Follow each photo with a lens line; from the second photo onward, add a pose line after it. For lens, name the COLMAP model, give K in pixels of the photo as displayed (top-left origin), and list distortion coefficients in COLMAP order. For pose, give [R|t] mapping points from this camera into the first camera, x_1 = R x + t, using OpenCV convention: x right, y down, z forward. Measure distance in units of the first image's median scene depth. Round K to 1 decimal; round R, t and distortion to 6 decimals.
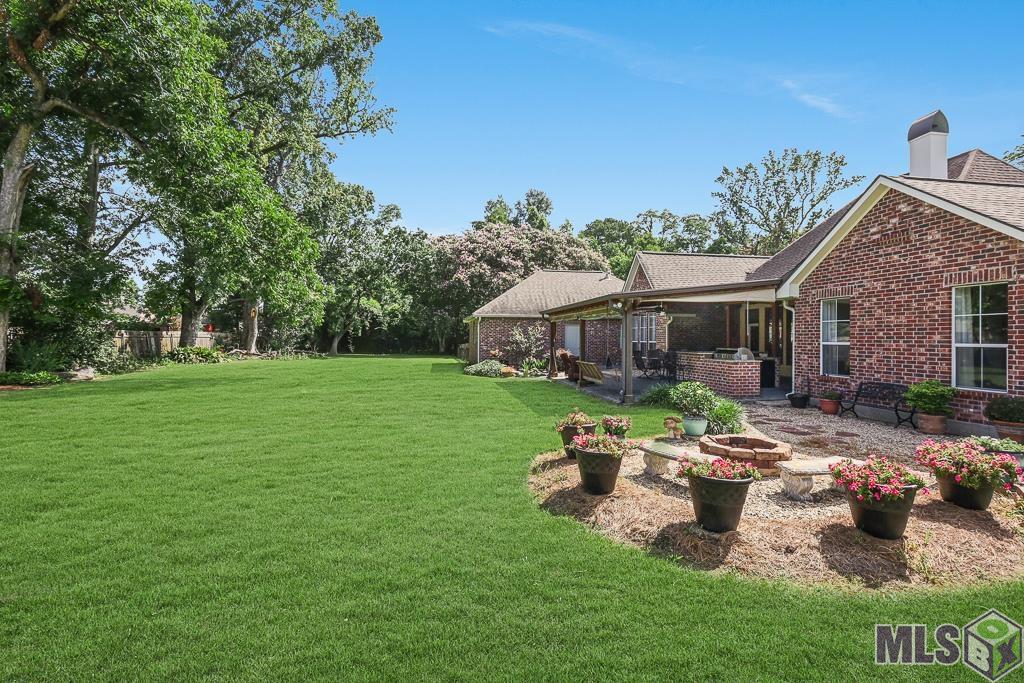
lens RADIAL K [[471.5, 0, 512.0], [0, 471.5, 341.5], [0, 0, 1]] dist [-0.002741, -0.000618]
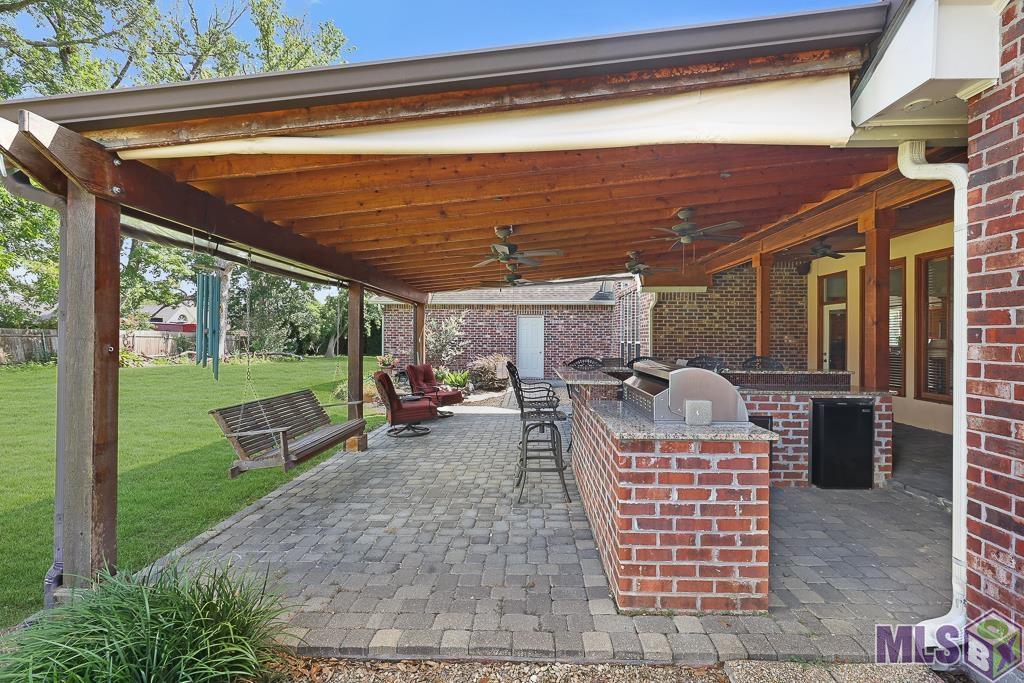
lens RADIAL K [[471.5, 0, 512.0], [0, 471.5, 341.5], [0, 0, 1]] dist [-0.002741, -0.000618]
pose [[0.984362, 0.000774, -0.176155, 0.361754], [-0.001160, 0.999997, -0.002088, 0.001173], [0.176153, 0.002259, 0.984360, 0.623409]]
